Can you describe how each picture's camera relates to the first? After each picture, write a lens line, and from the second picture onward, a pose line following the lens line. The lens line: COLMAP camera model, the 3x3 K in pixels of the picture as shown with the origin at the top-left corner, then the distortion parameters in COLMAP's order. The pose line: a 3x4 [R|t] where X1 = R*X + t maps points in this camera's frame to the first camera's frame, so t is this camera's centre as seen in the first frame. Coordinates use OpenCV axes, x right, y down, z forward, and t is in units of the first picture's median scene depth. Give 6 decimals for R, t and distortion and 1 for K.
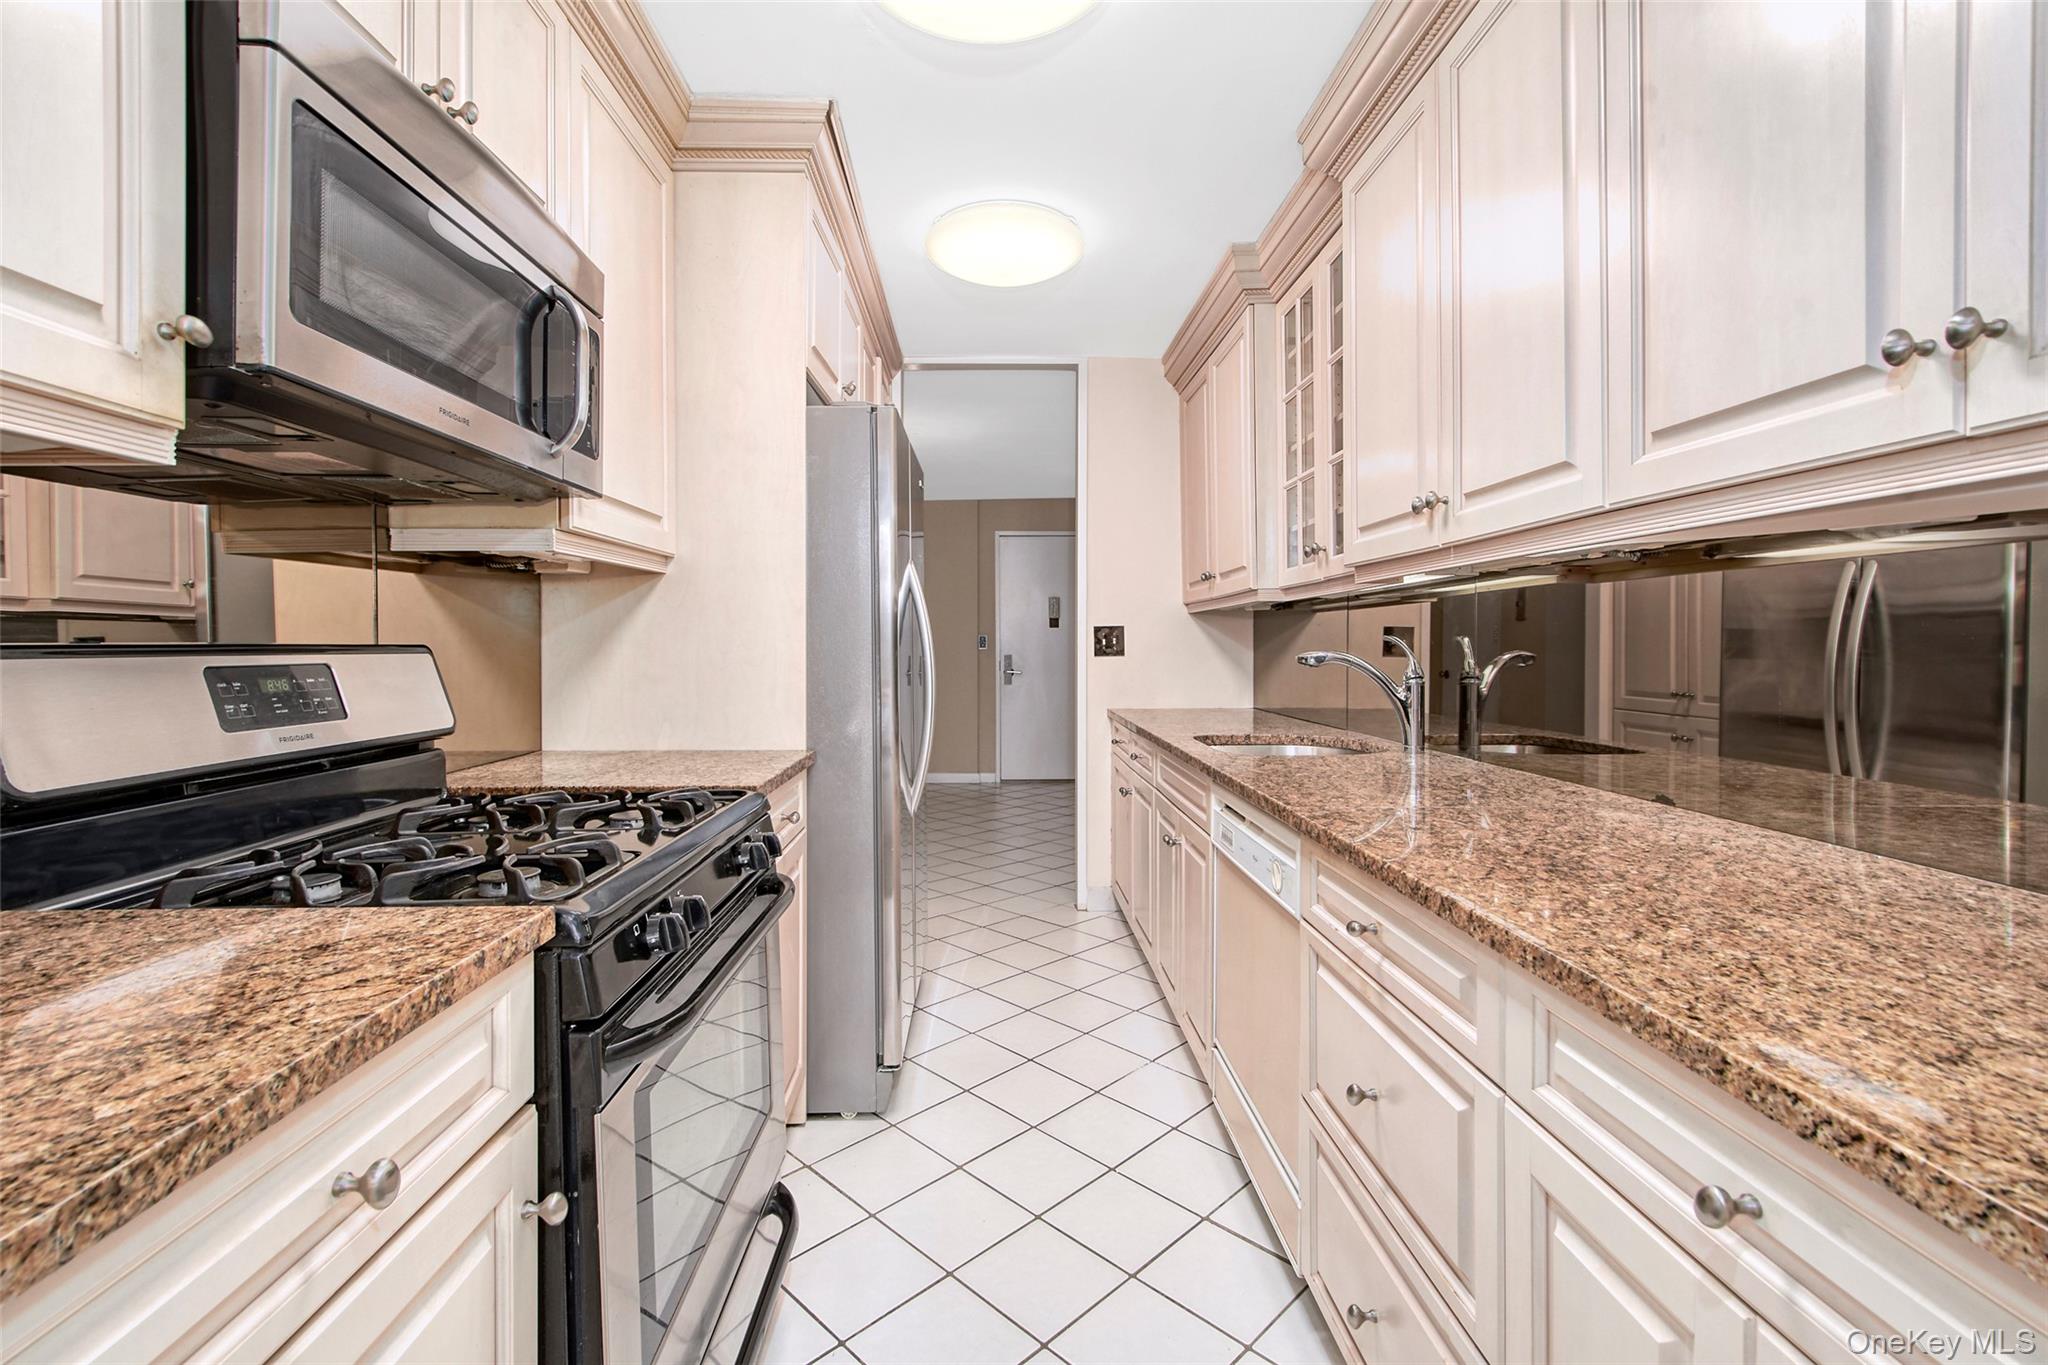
lens RADIAL K [[898.6, 0, 1019.6], [0, 898.6, 643.6], [0, 0, 1]] dist [0.009727, -0.003304]
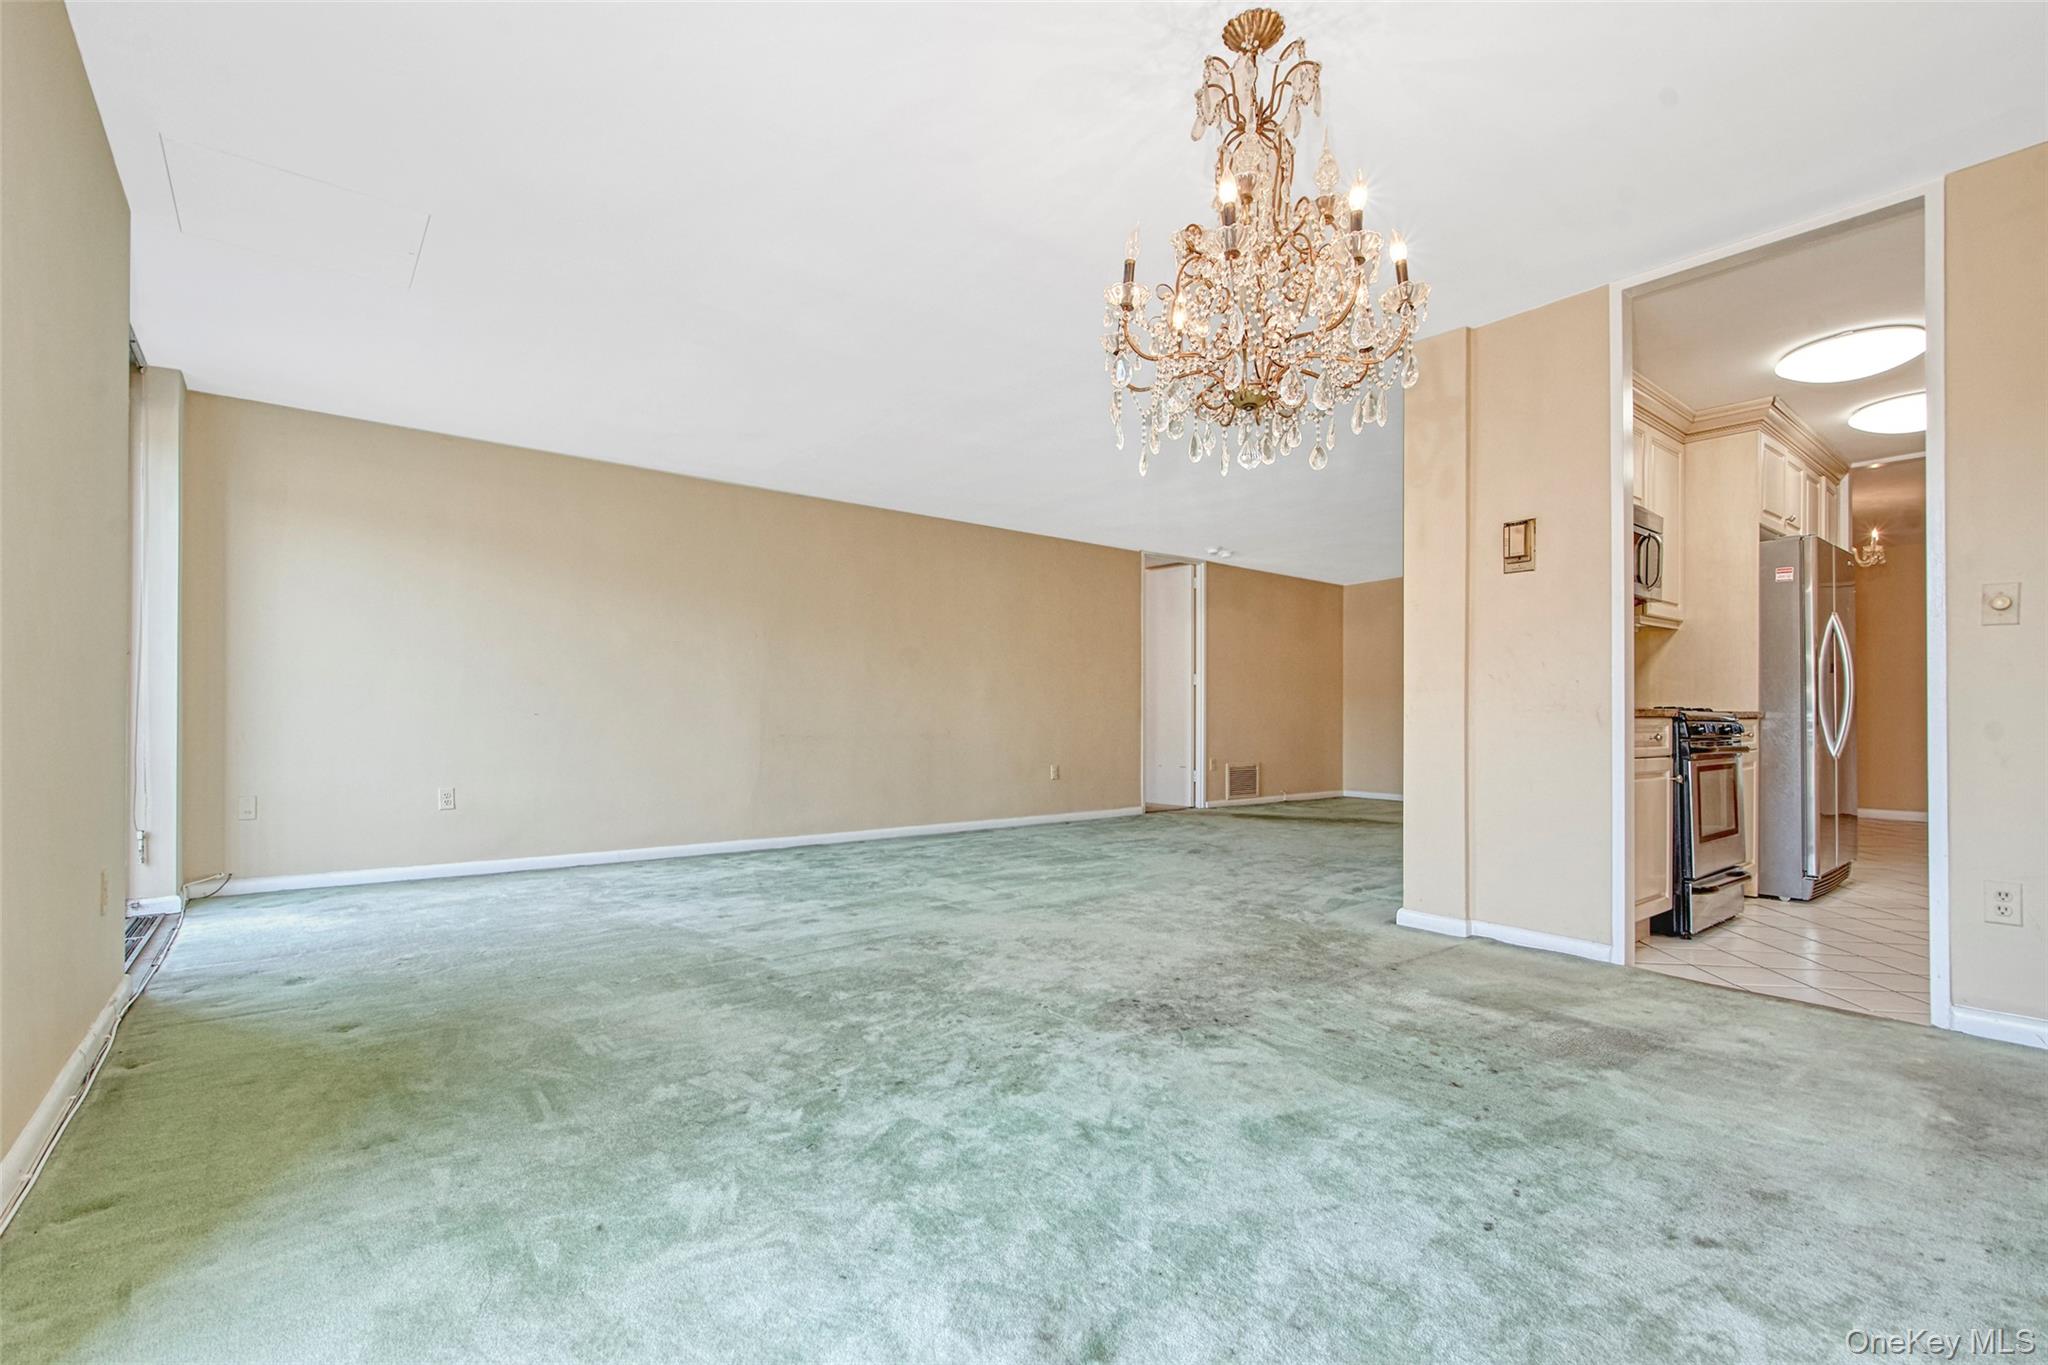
lens RADIAL K [[898.6, 0, 1027.4], [0, 898.6, 717.6], [0, 0, 1]] dist [0.009727, -0.003304]
pose [[0.610269, 0.006127, -0.792170, 0.359656], [-0.009098, 0.999958, 0.000725, 0.141669], [0.792142, 0.006765, 0.610300, -1.504040]]
